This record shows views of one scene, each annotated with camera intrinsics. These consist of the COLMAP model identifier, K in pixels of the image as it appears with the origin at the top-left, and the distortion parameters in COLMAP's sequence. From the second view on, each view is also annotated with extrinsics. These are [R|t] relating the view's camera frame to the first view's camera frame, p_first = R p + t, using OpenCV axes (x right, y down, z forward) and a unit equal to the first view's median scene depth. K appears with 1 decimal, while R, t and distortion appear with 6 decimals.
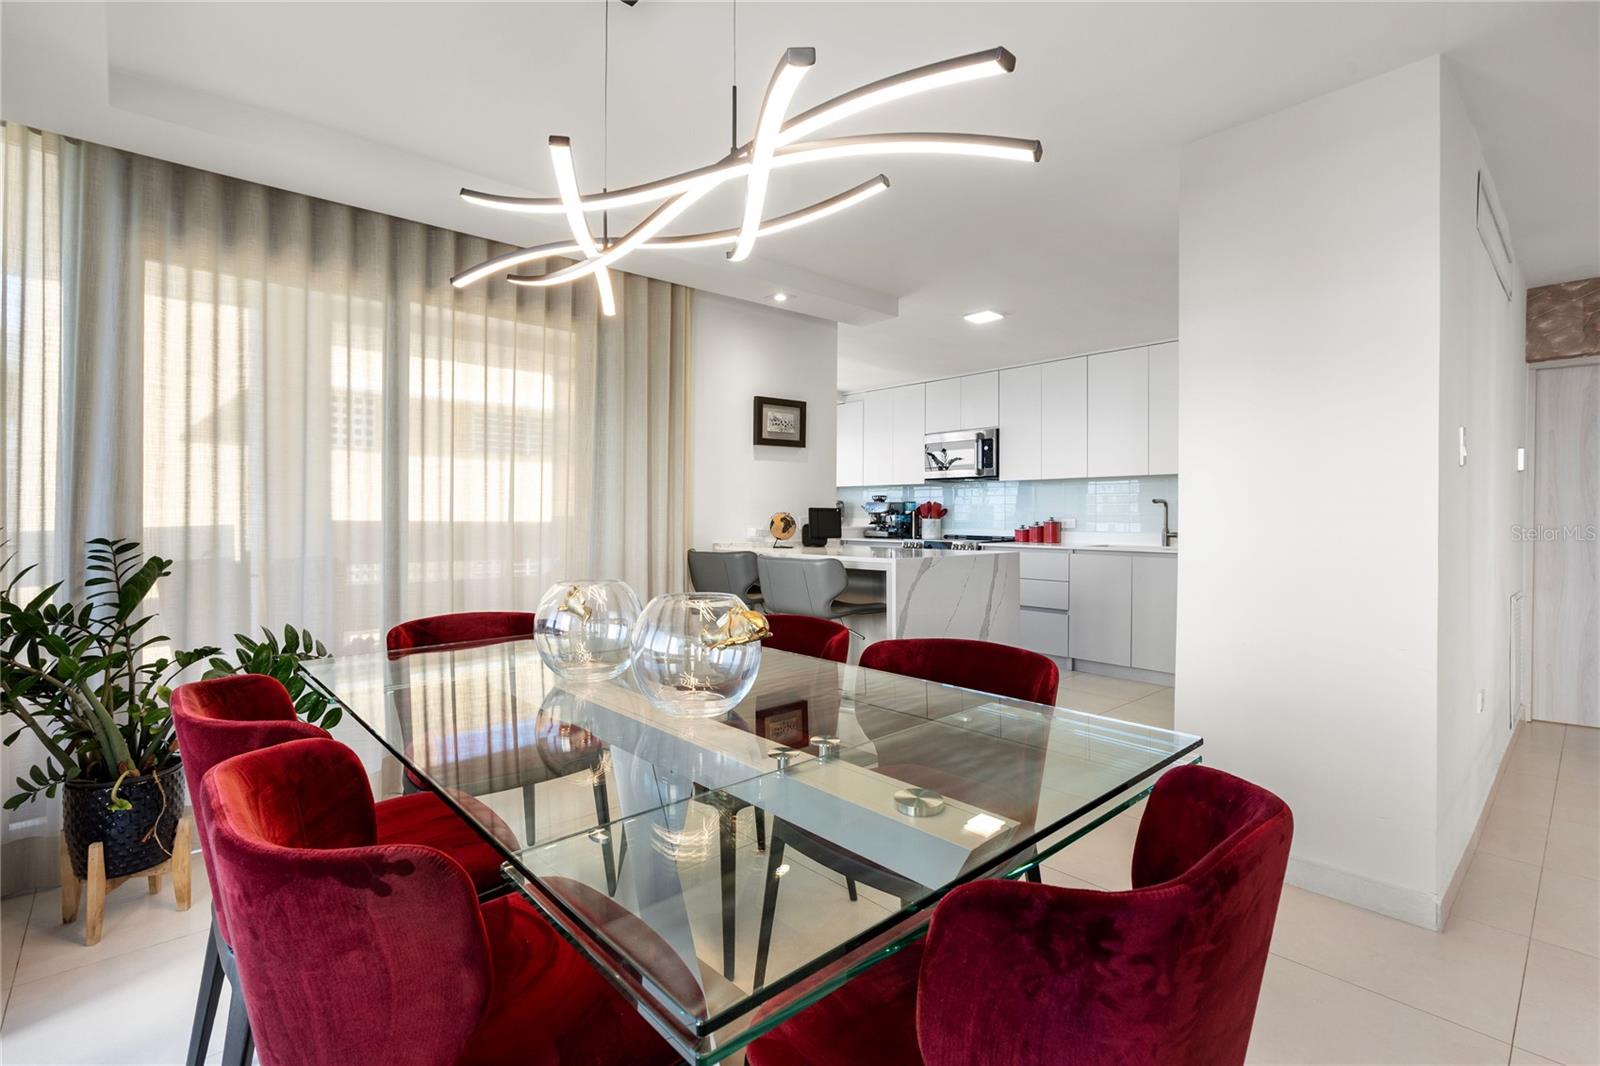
lens RADIAL K [[716.0, 0, 796.8], [0, 716.0, 516.5], [0, 0, 1]] dist [-0.014038, -0.000064]
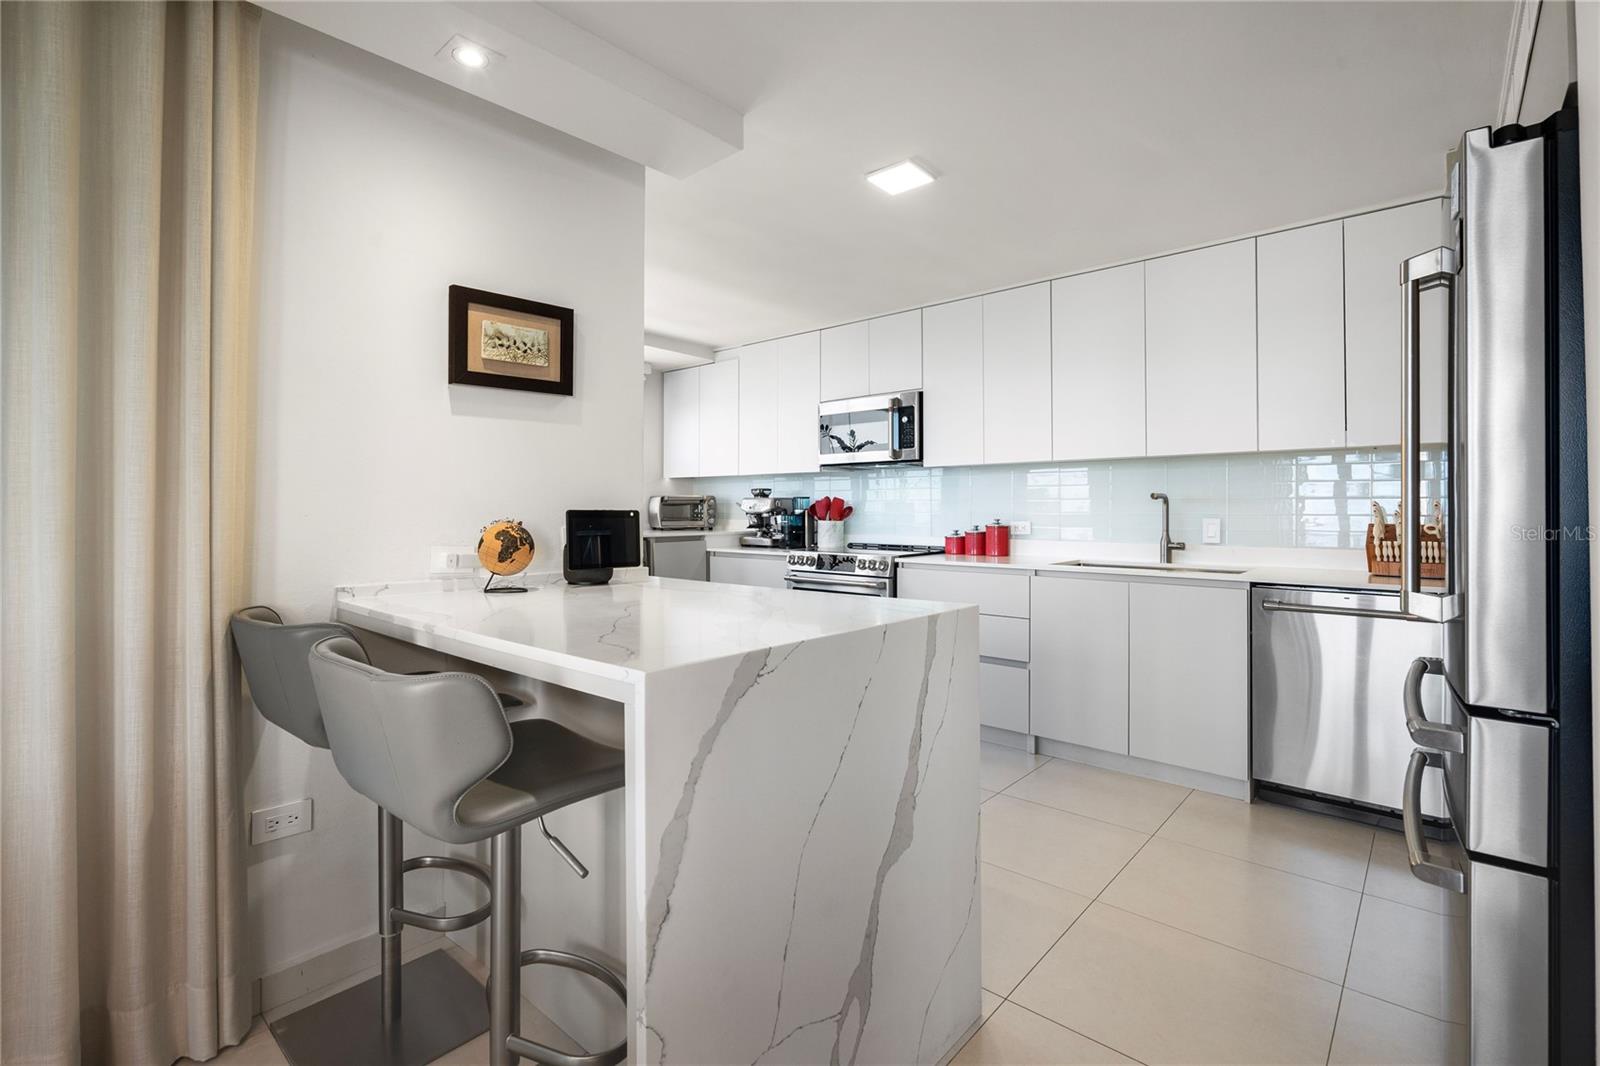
lens RADIAL K [[730.3, 0, 805.3], [0, 730.3, 497.5], [0, 0, 1]] dist [-0.000947, -0.000117]
pose [[0.992210, -0.000975, 0.124575, 0.081933], [0.003336, 0.999819, -0.018748, -0.007486], [-0.124534, 0.019018, 0.992033, 0.315098]]
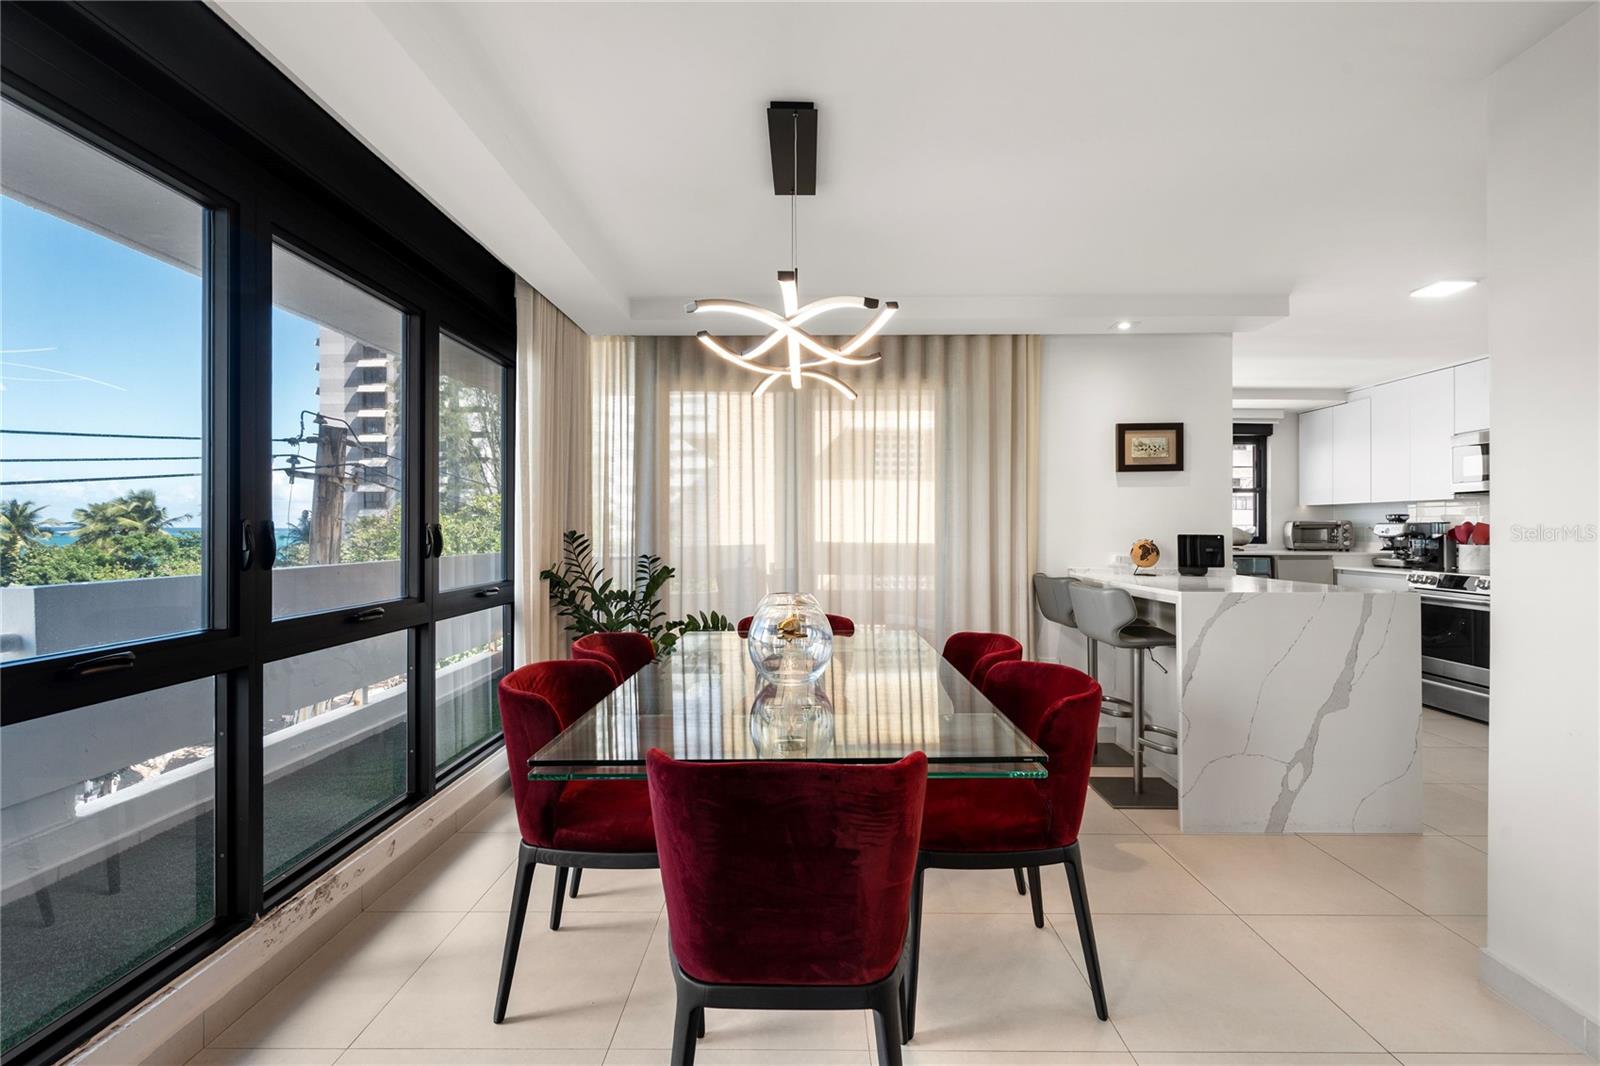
lens RADIAL K [[728.3, 0, 814.5], [0, 728.3, 528.7], [0, 0, 1]] dist [0.000682, 0.000092]
pose [[0.747687, -0.001659, -0.664050, 0.204039], [-0.002070, 0.999986, -0.004828, -0.009802], [0.664048, 0.004984, 0.747673, -0.033262]]
